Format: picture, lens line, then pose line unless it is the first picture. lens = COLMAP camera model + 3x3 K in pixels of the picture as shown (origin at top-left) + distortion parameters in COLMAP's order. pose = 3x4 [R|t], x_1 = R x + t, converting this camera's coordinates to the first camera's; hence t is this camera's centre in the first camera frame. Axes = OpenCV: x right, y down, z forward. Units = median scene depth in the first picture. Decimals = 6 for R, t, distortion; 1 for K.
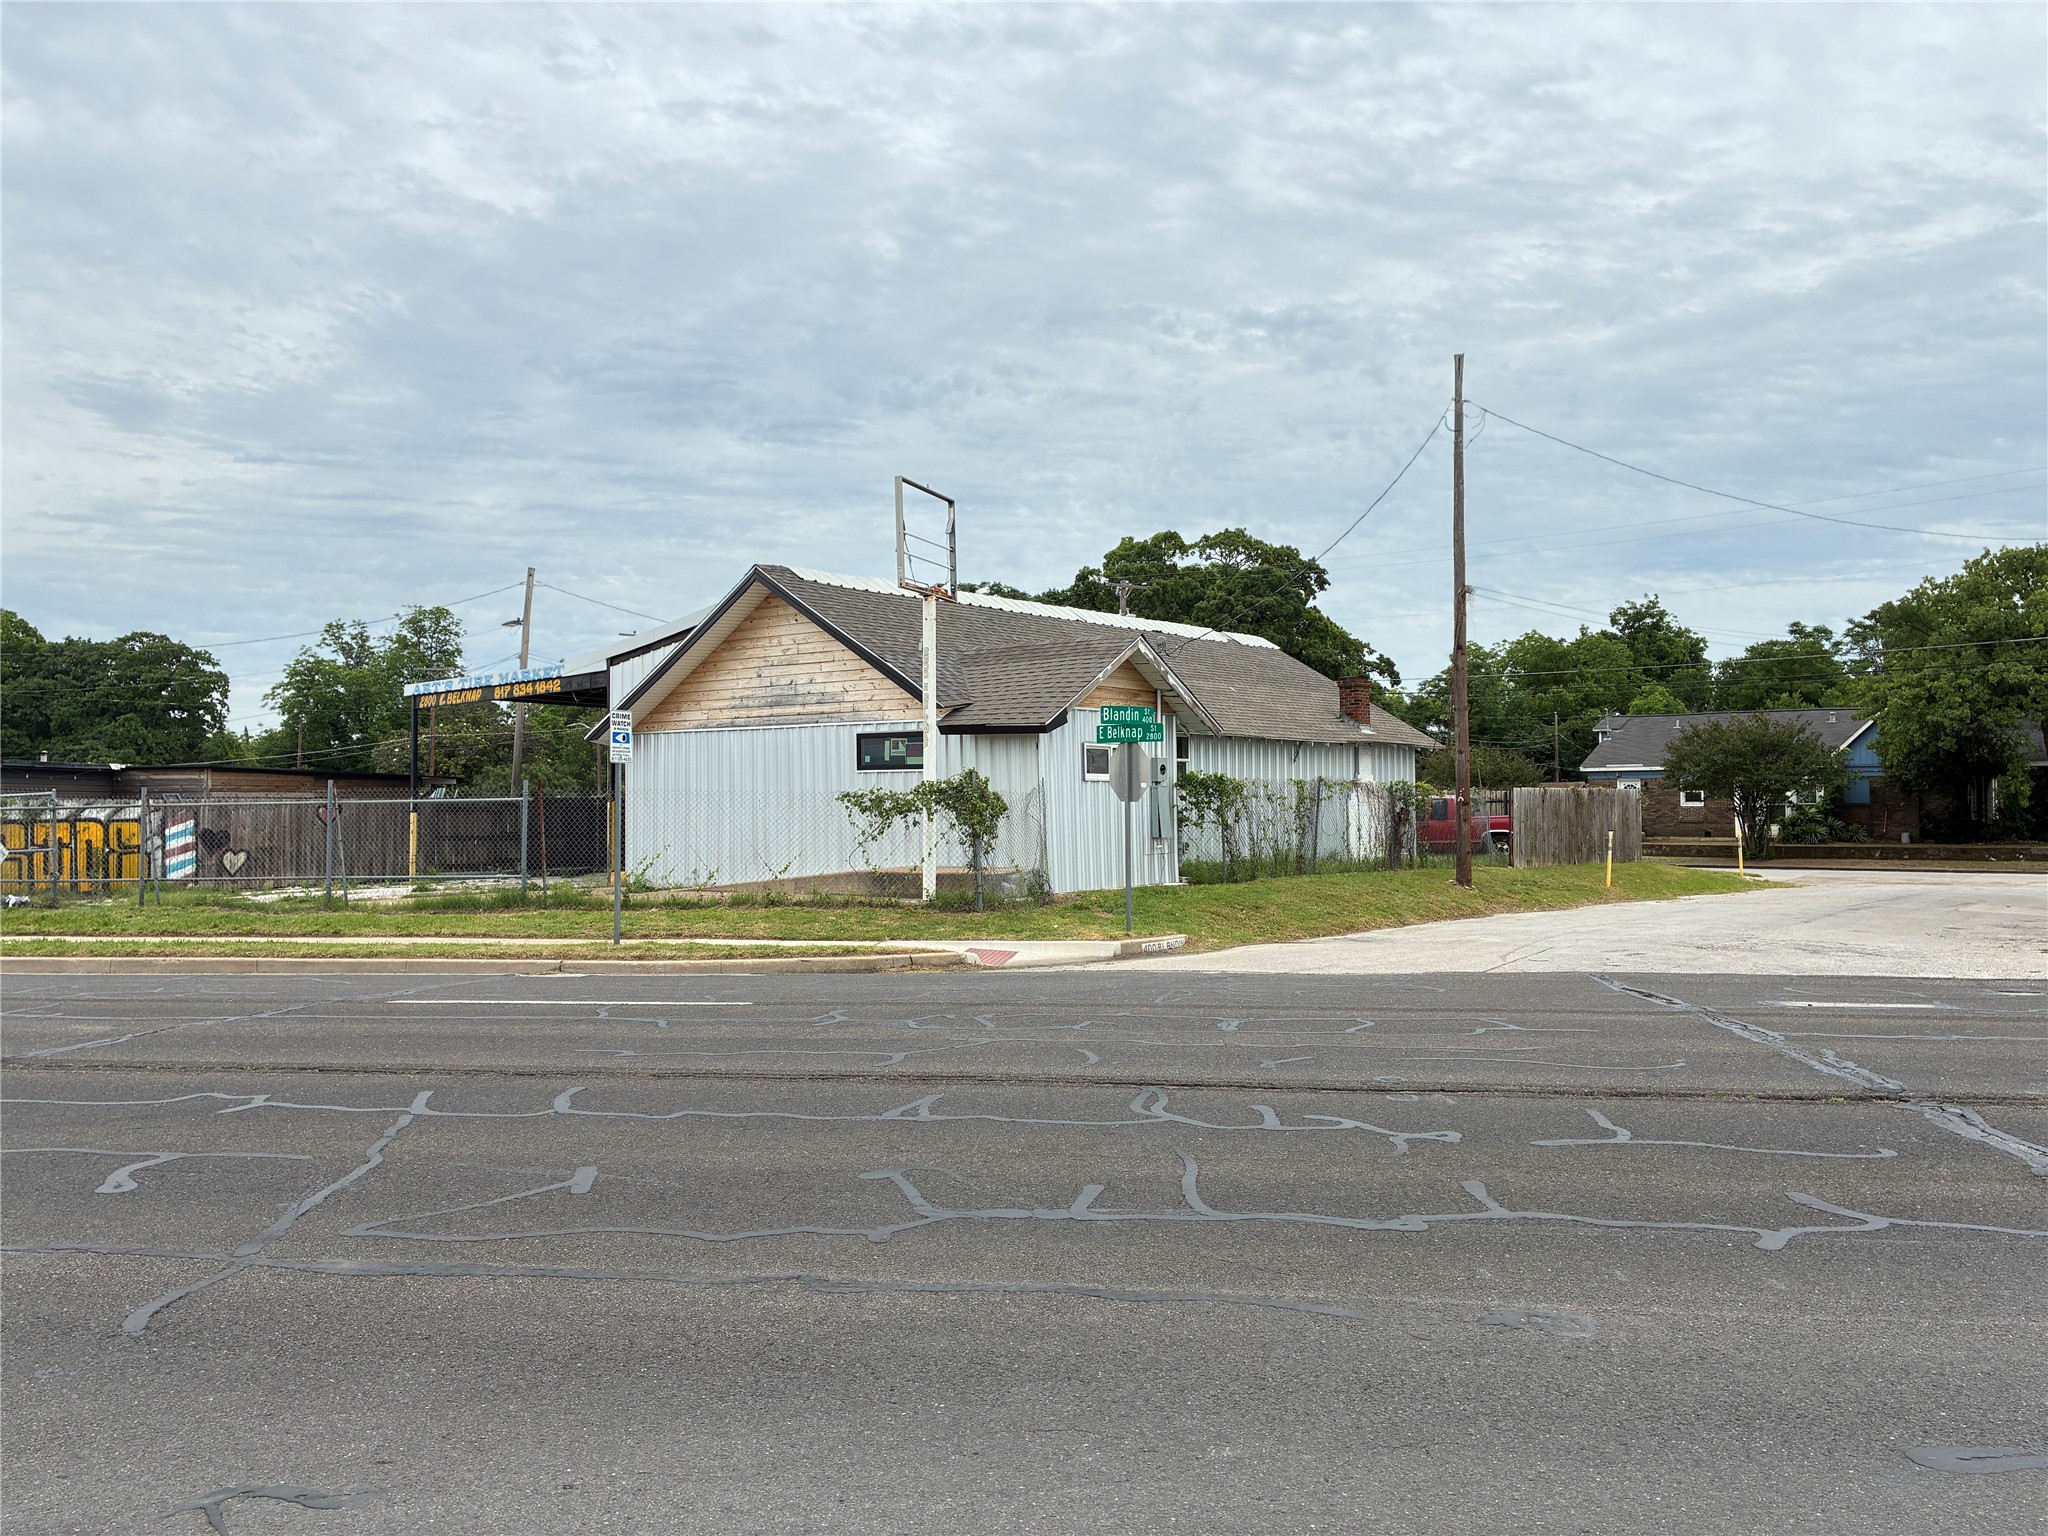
lens RADIAL K [[1616.8, 0, 1024.0], [0, 1616.8, 768.0], [0, 0, 1]] dist [0.004834, 0.003551]
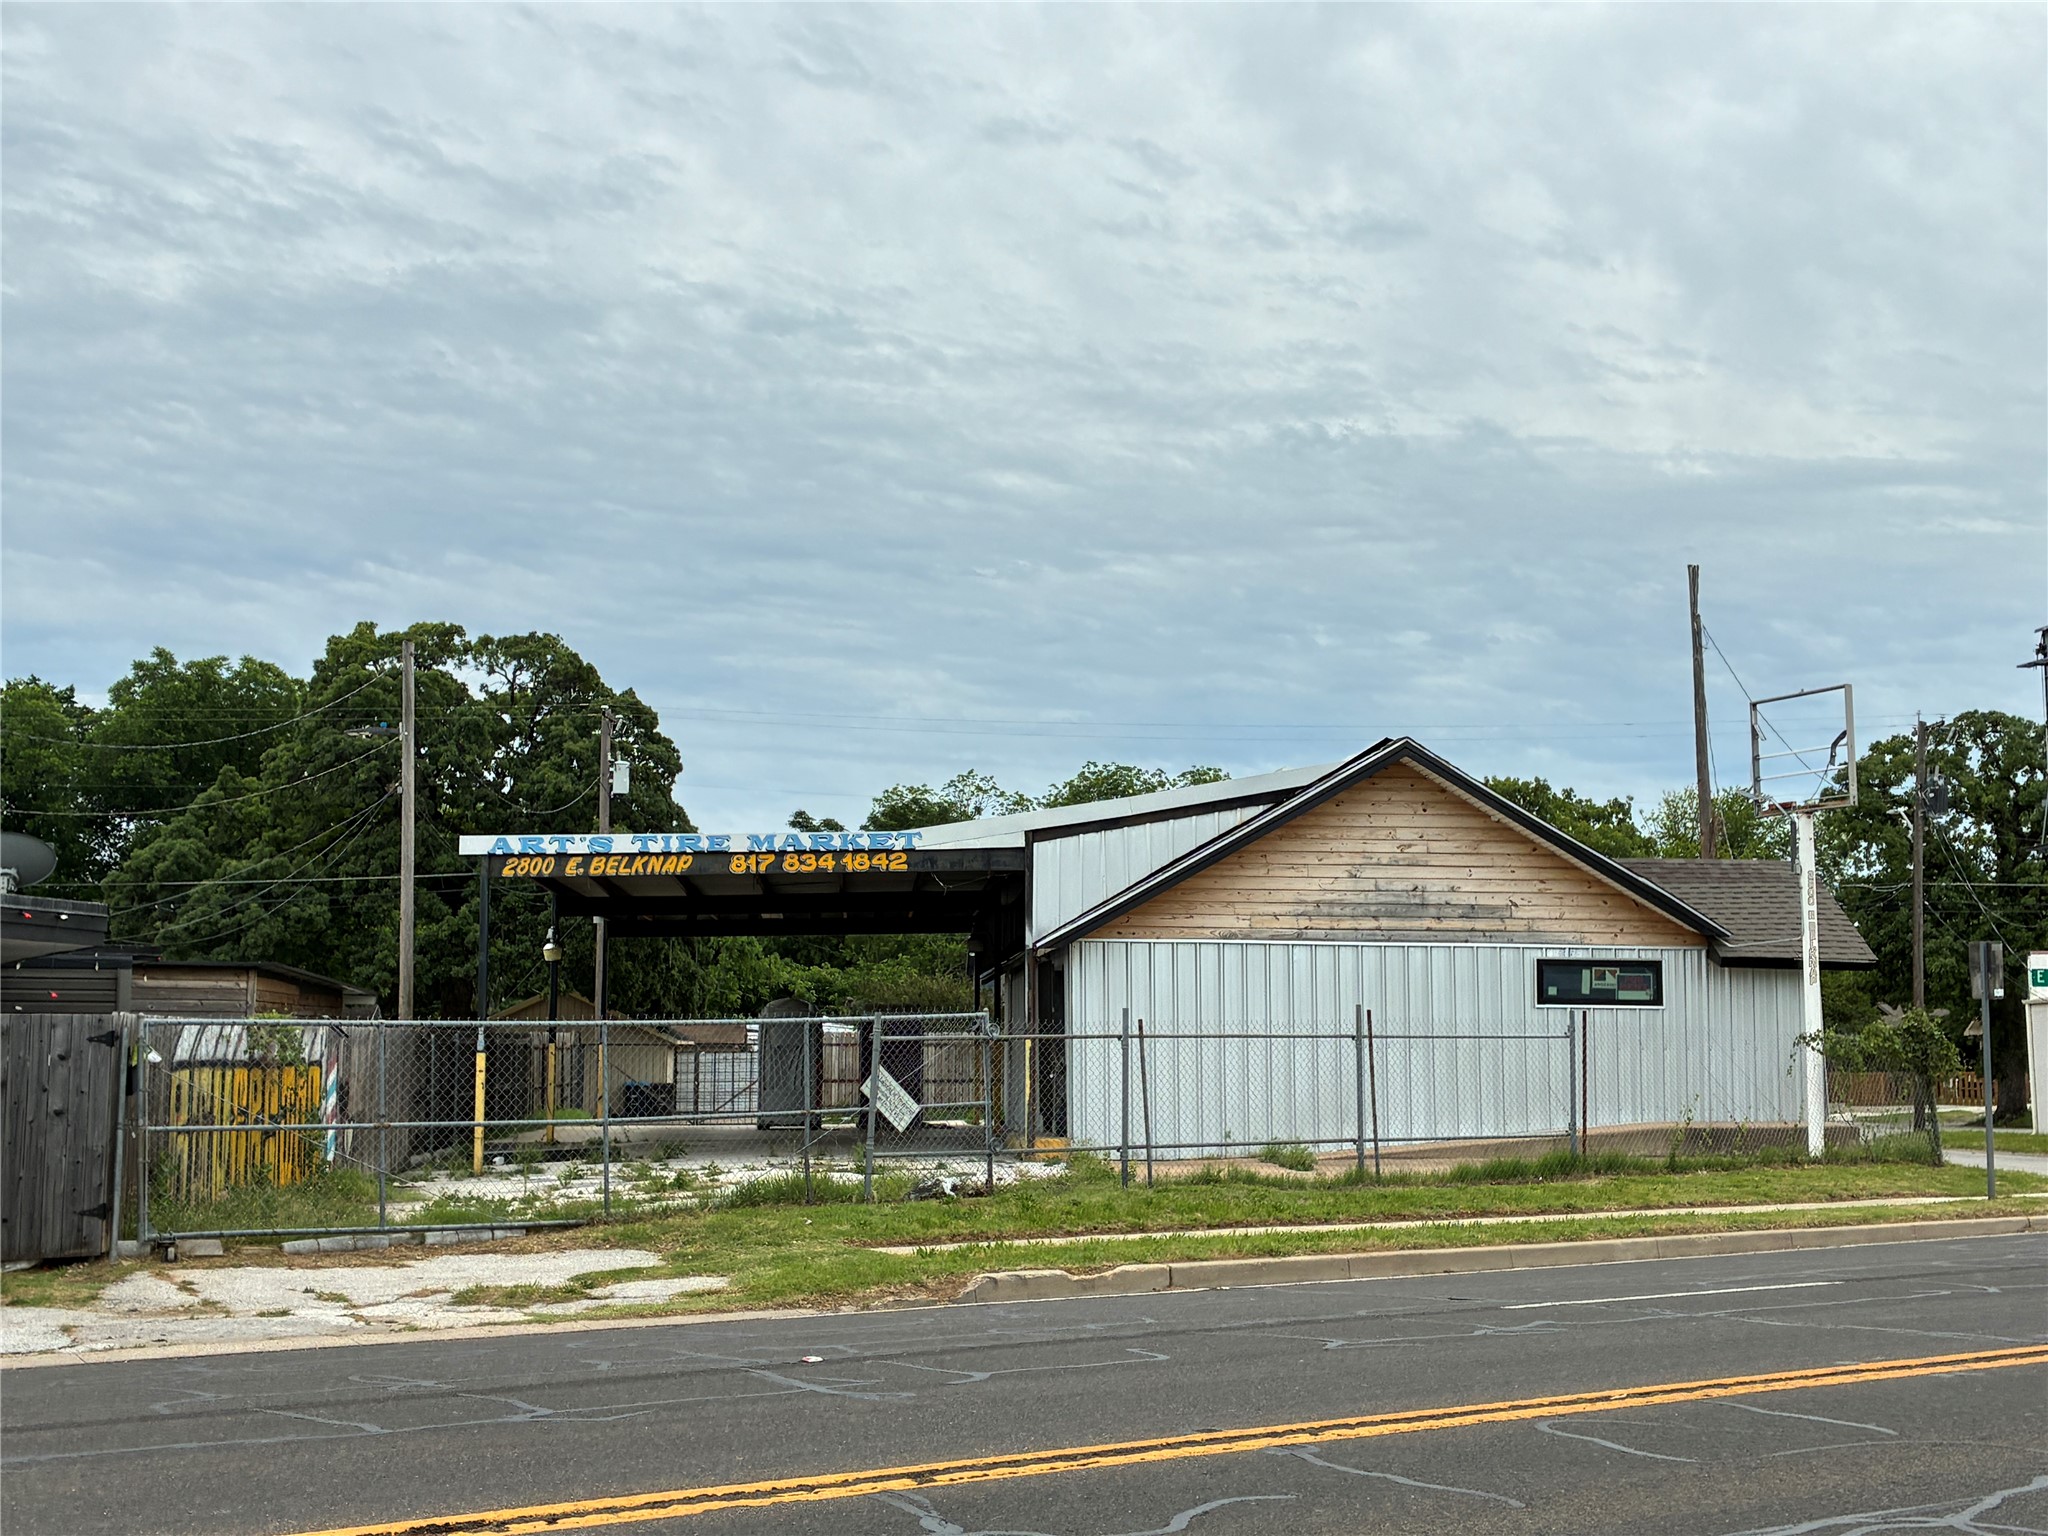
lens RADIAL K [[2505.4, 0, 961.6], [0, 2505.4, 773.4], [0, 0, 1]] dist [0.241568, -1.225568]
pose [[0.722935, 0.079574, 0.686319, -1.133873], [-0.021795, 0.995478, -0.092461, 0.009192], [-0.690572, 0.051885, 0.721400, 0.265315]]
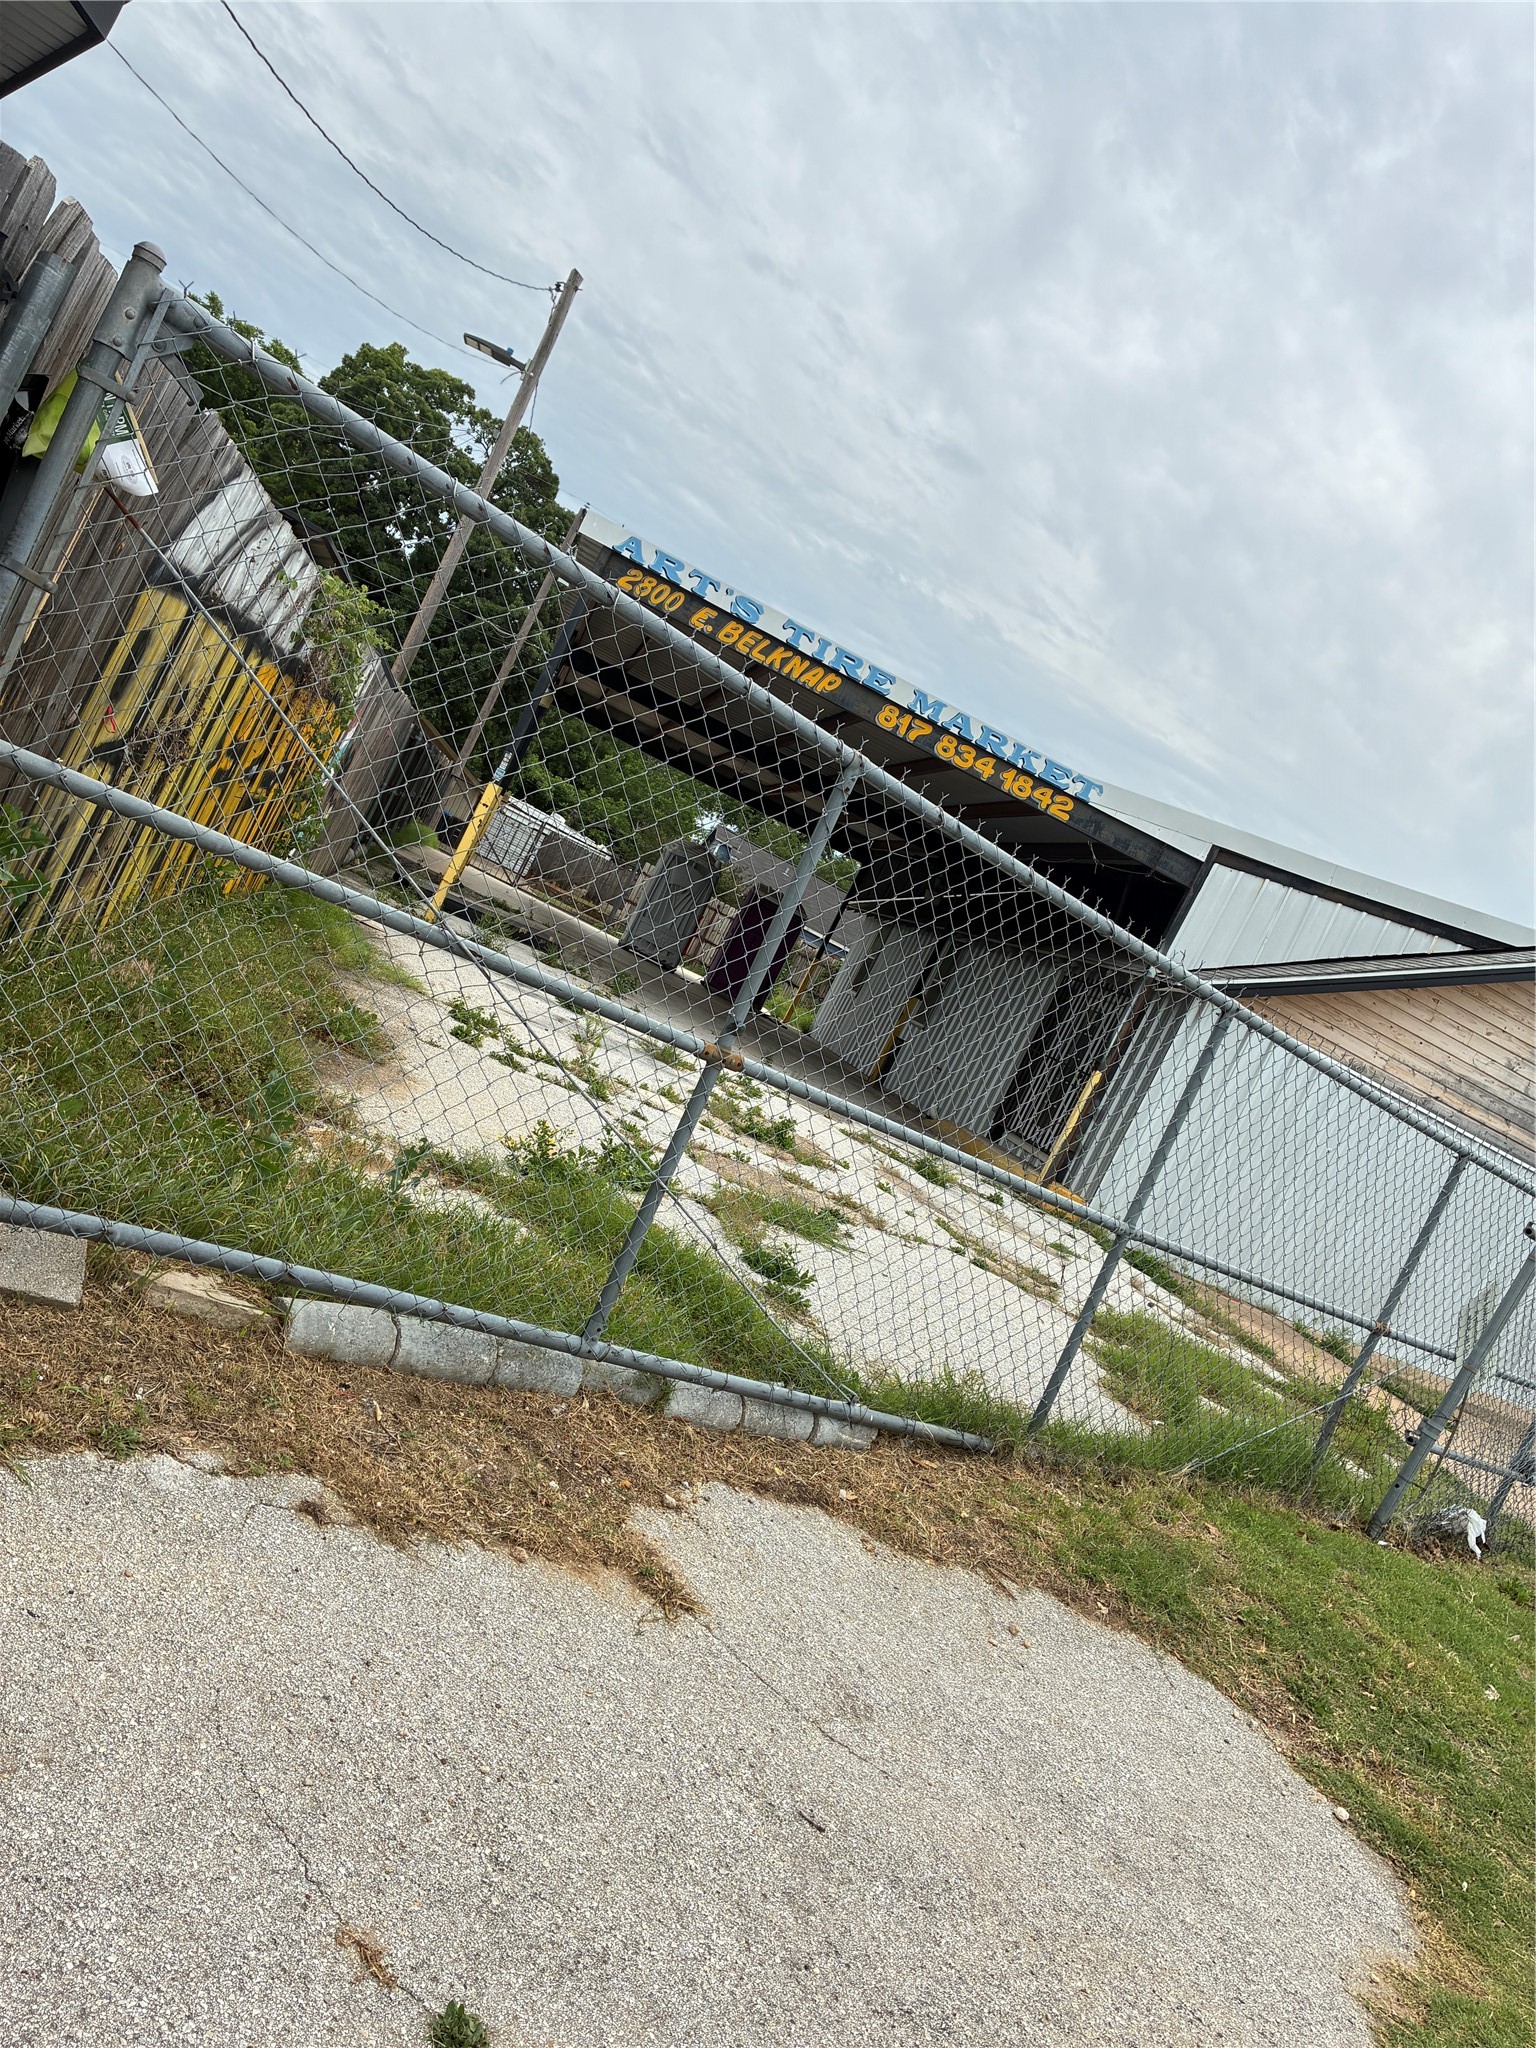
lens RADIAL K [[1616.8, 0, 768.0], [0, 1616.8, 1024.0], [0, 0, 1]] dist [0.004834, 0.003551]
pose [[0.554594, 0.248874, 0.794033, -0.858722], [-0.467784, 0.882419, 0.050148, 0.034740], [-0.688189, -0.399247, 0.605803, 0.824197]]
